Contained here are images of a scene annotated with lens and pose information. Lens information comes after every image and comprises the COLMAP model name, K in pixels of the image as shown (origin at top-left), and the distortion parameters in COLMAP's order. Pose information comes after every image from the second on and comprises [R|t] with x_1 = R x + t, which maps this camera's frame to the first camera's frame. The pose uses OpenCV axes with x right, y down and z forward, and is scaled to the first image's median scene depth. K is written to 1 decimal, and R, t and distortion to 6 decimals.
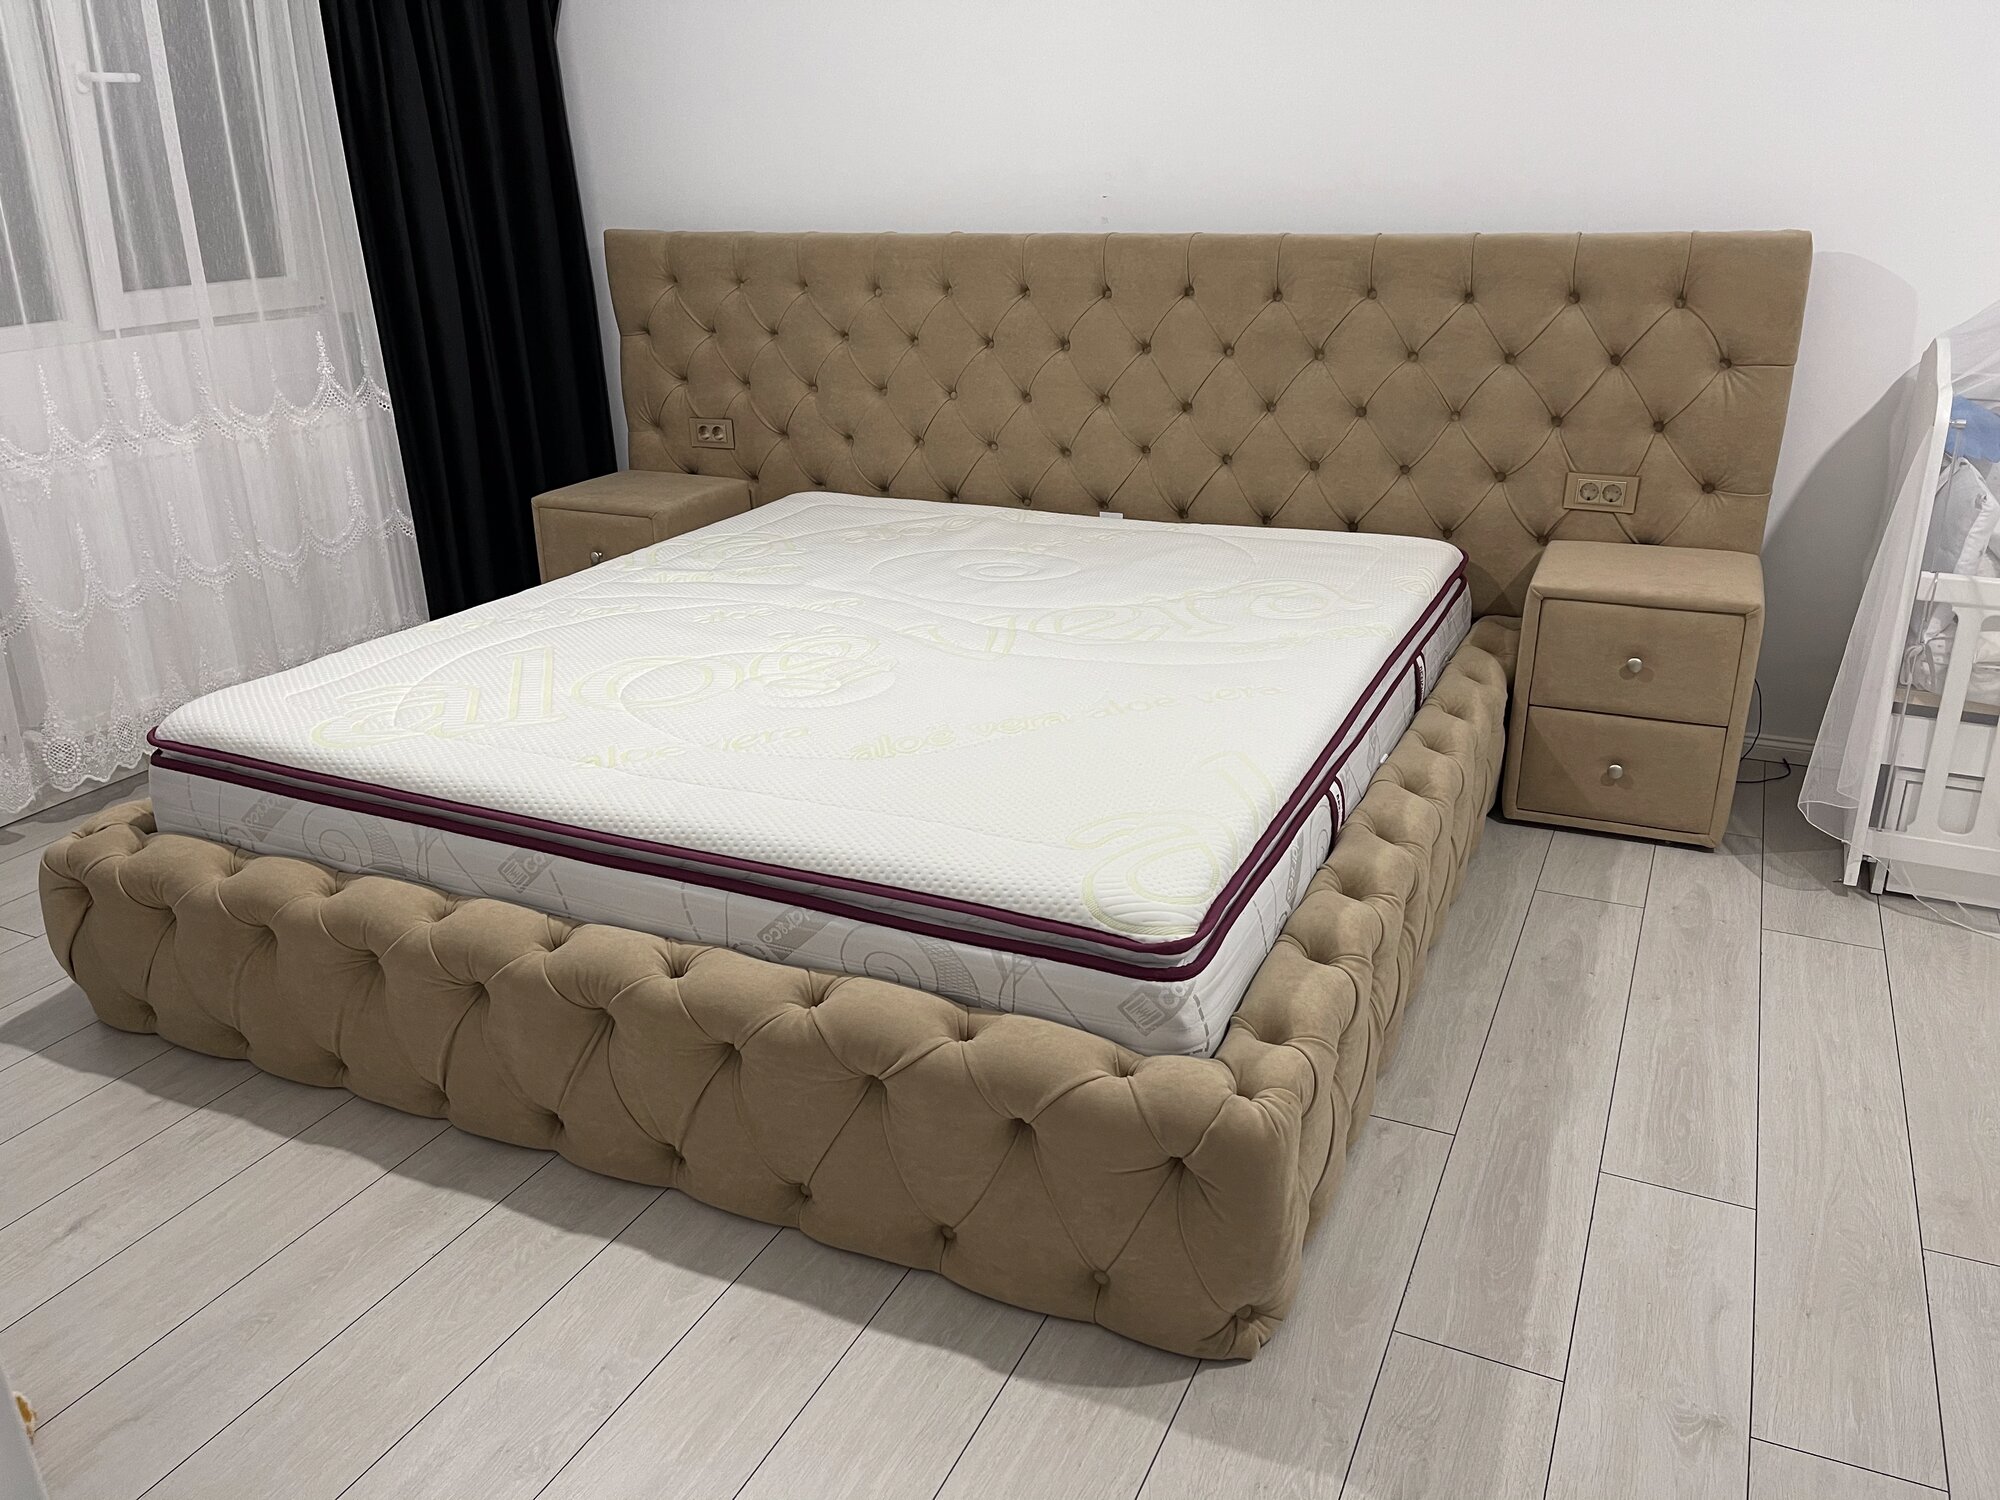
lens RADIAL K [[1520.5, 0, 1001.6], [0, 1520.5, 756.2], [0, 0, 1]] dist [0.076606, -0.104369]
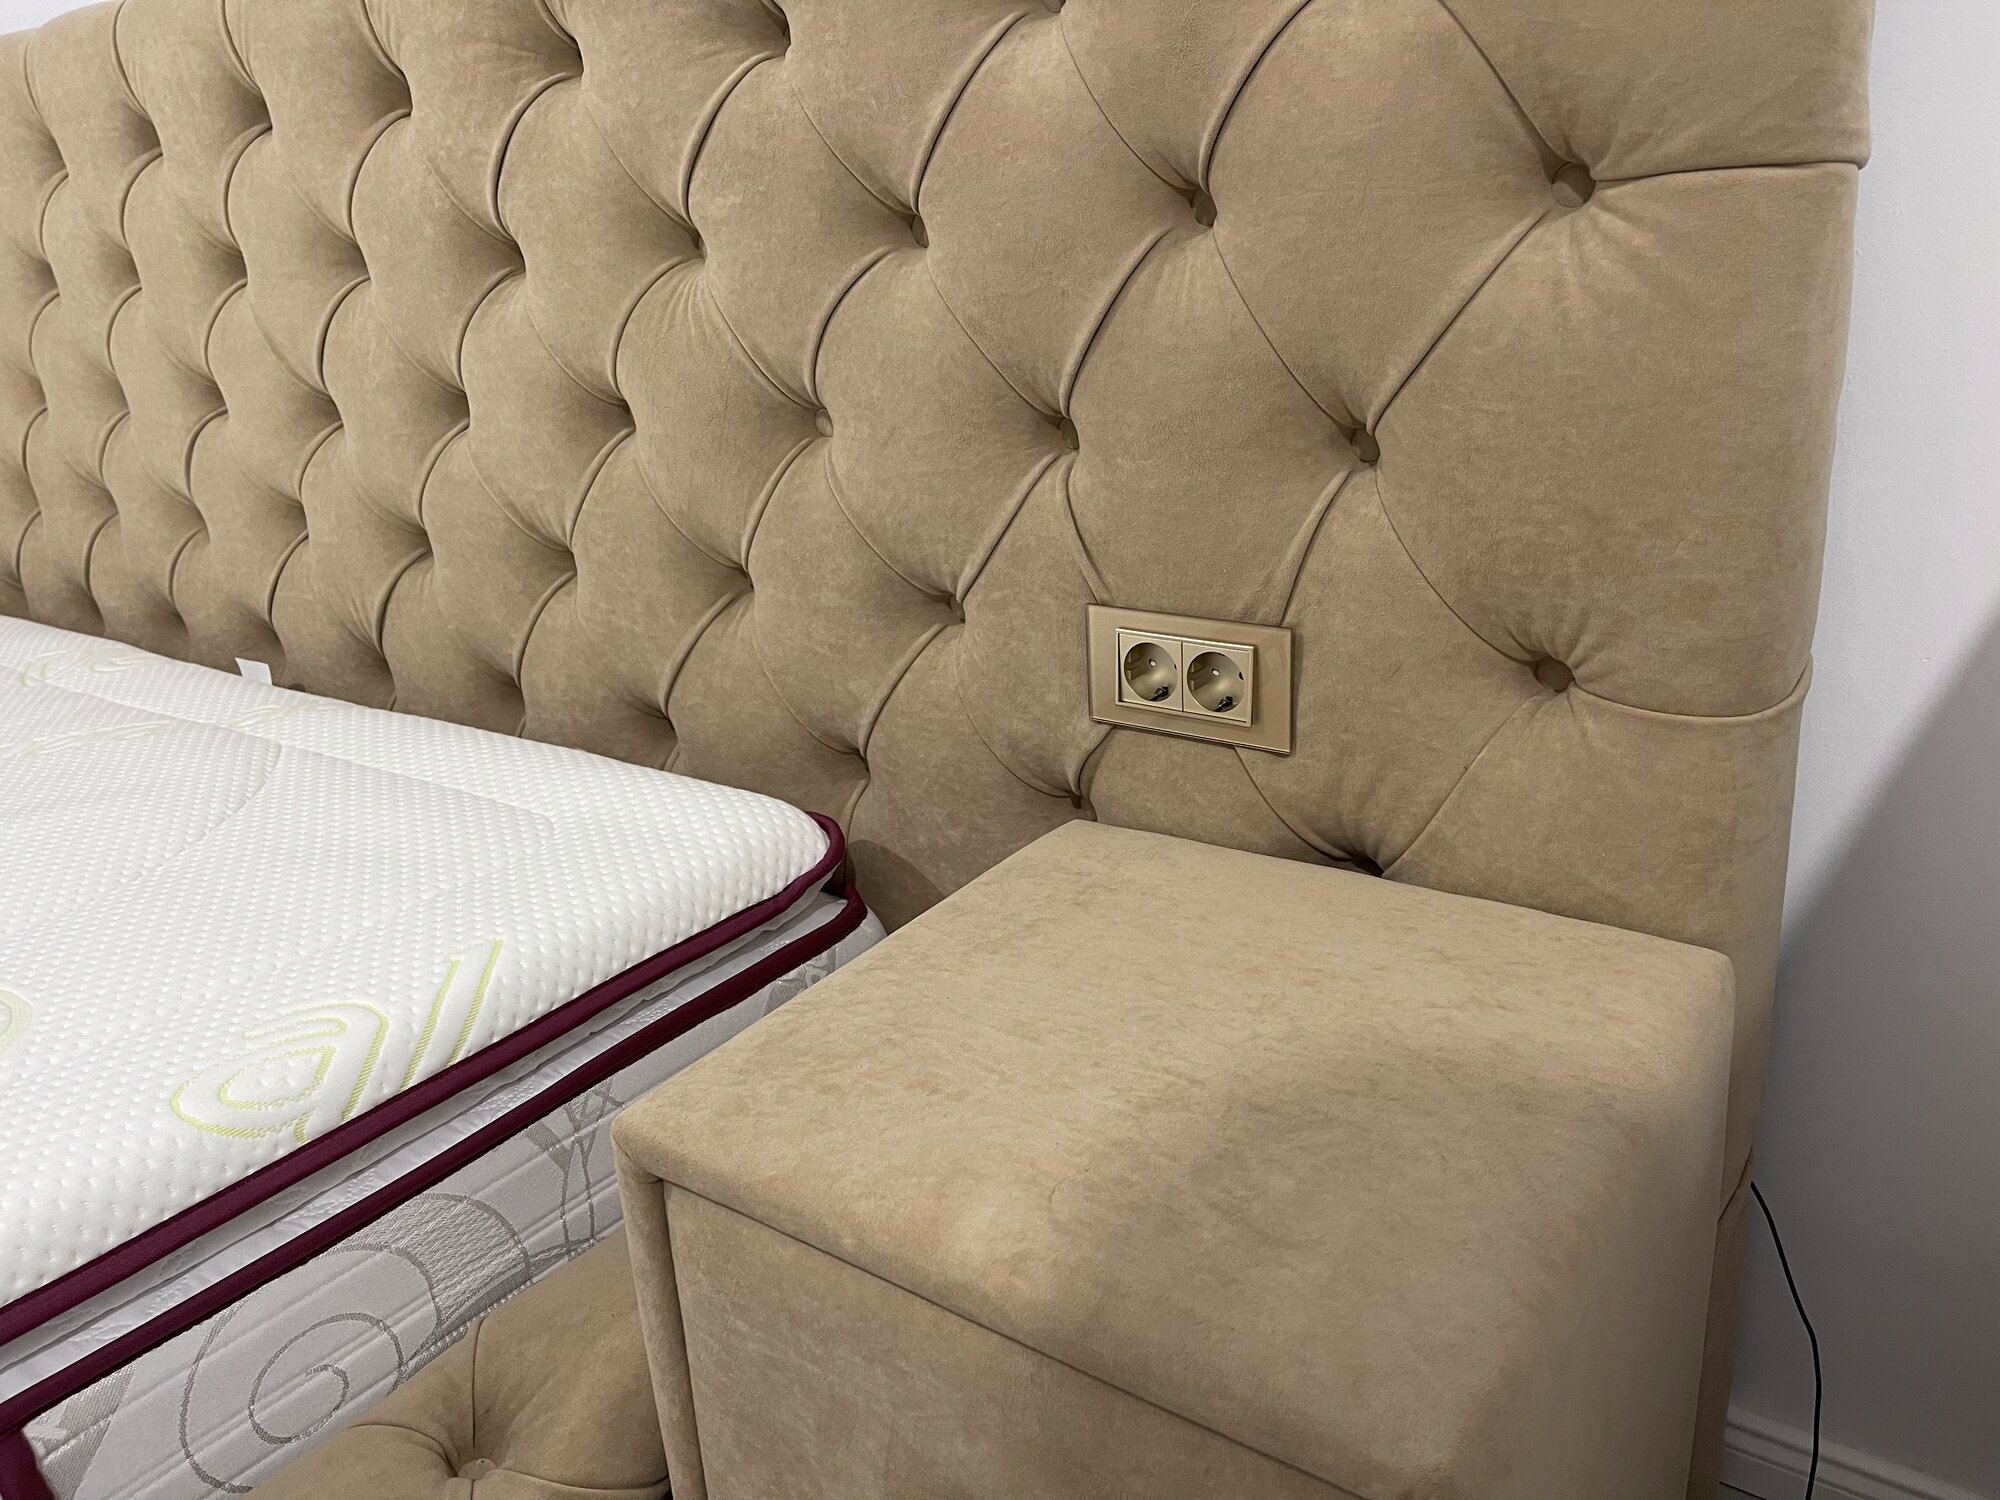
lens RADIAL K [[1514.6, 0, 1006.5], [0, 1514.6, 746.1], [0, 0, 1]] dist [0.080051, -0.109554]
pose [[0.974536, 0.018796, -0.223443, 0.501032], [-0.021146, 0.999743, -0.008130, -0.185005], [0.223232, 0.012648, 0.974683, 0.850587]]
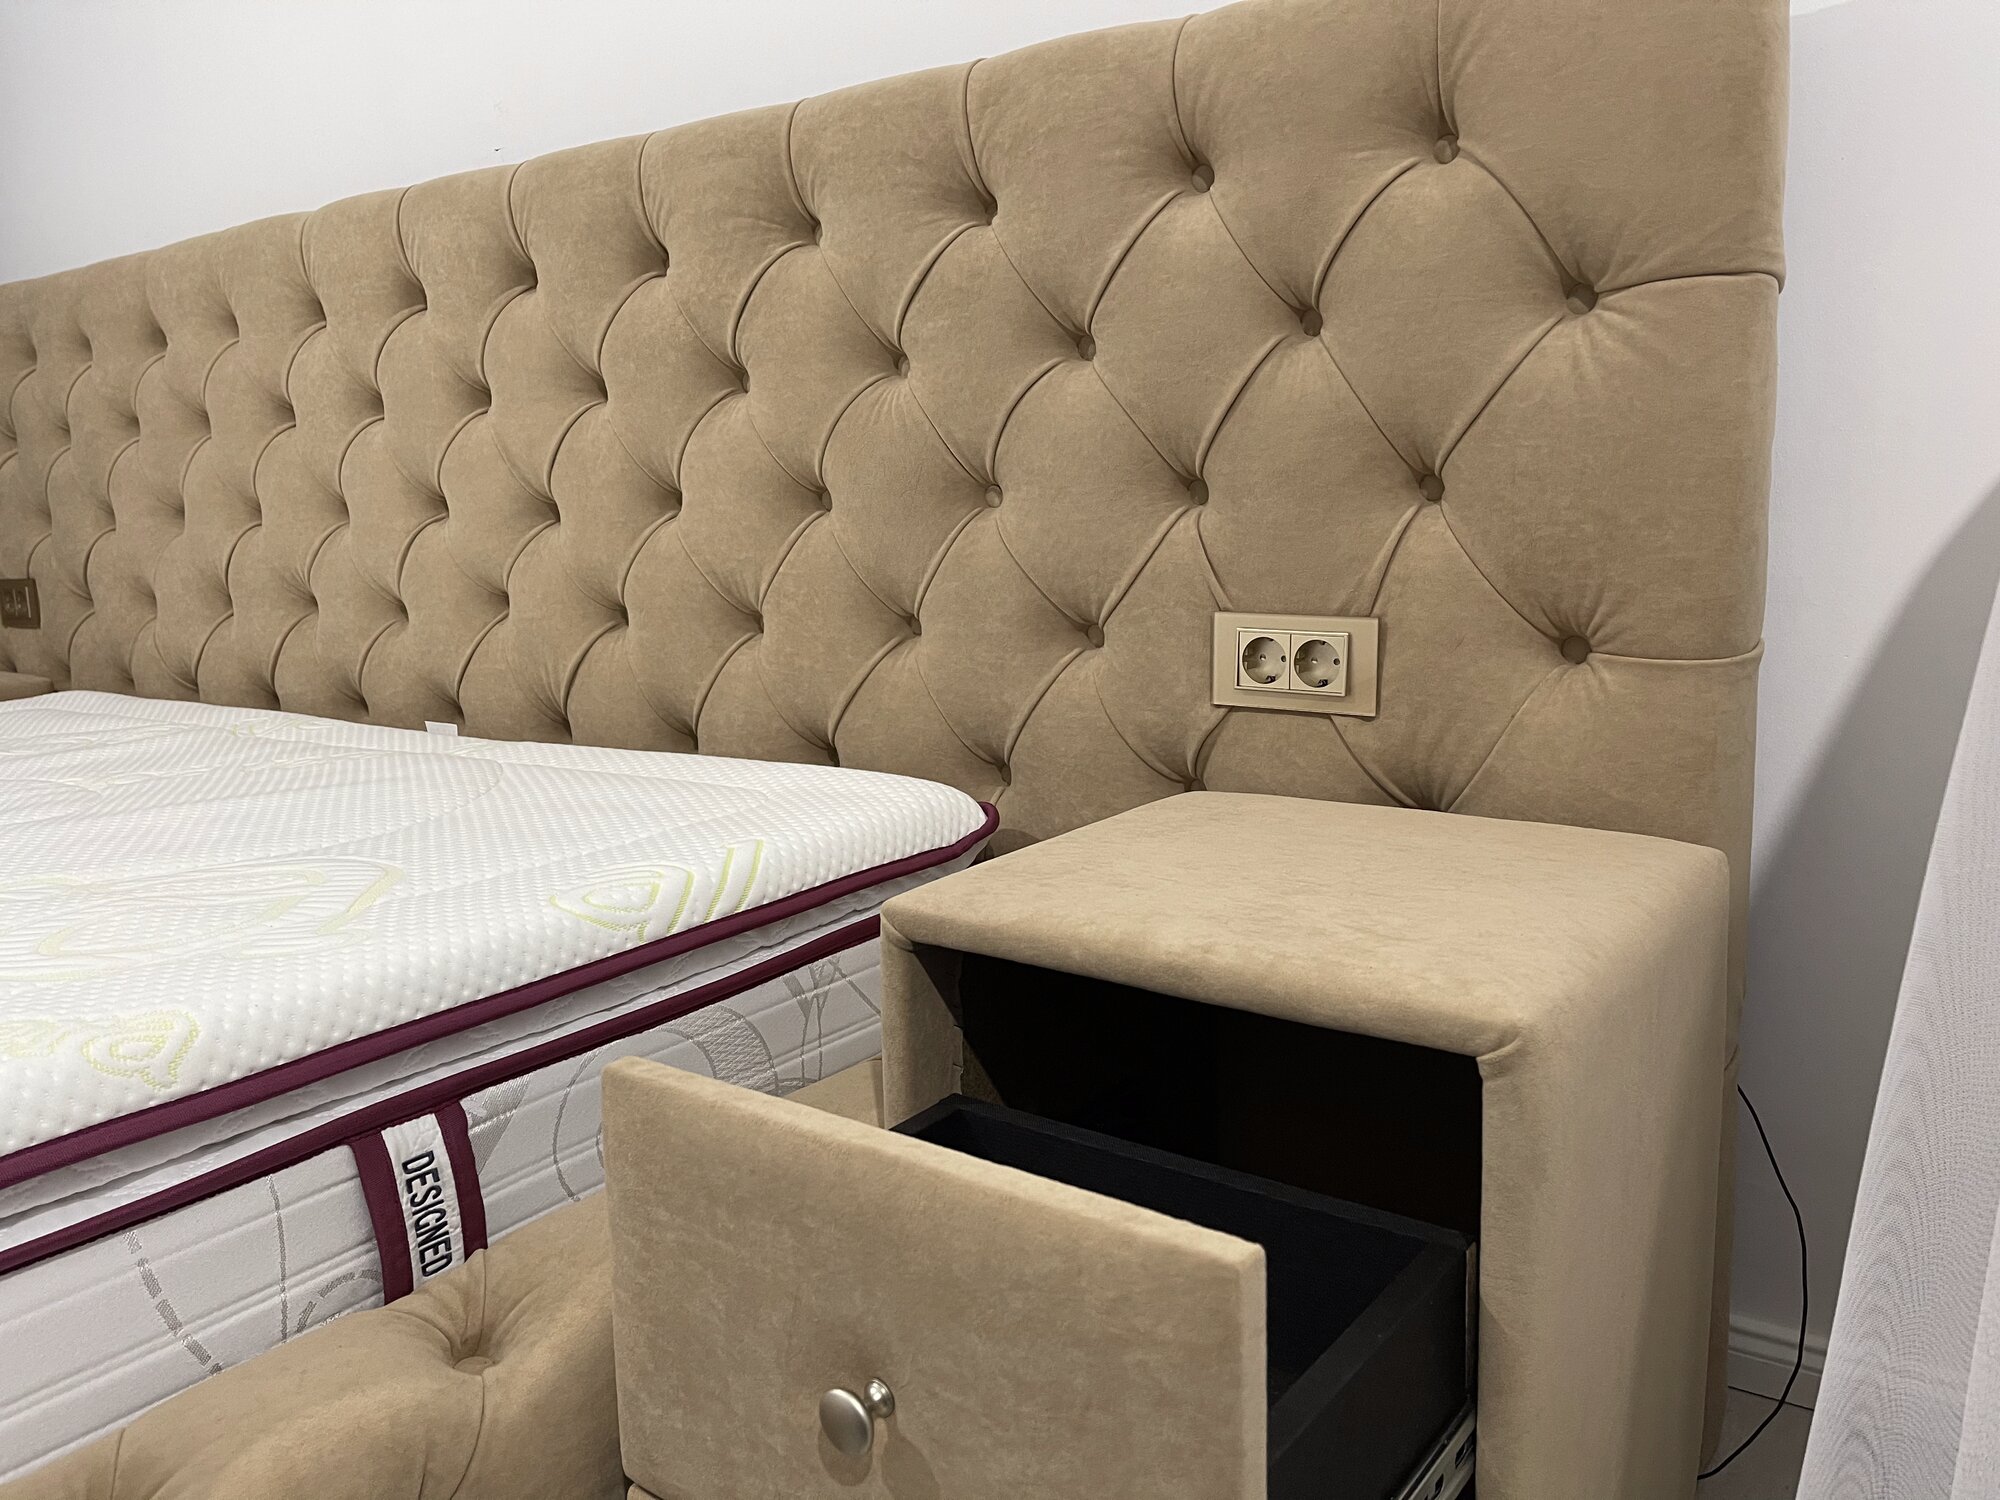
lens RADIAL K [[1520.7, 0, 996.0], [0, 1520.7, 745.2], [0, 0, 1]] dist [0.066763, -0.077430]
pose [[0.980620, 0.015411, -0.195315, 0.466626], [-0.053901, 0.979654, -0.193320, -0.089589], [0.188361, 0.200101, 0.961499, 0.749058]]
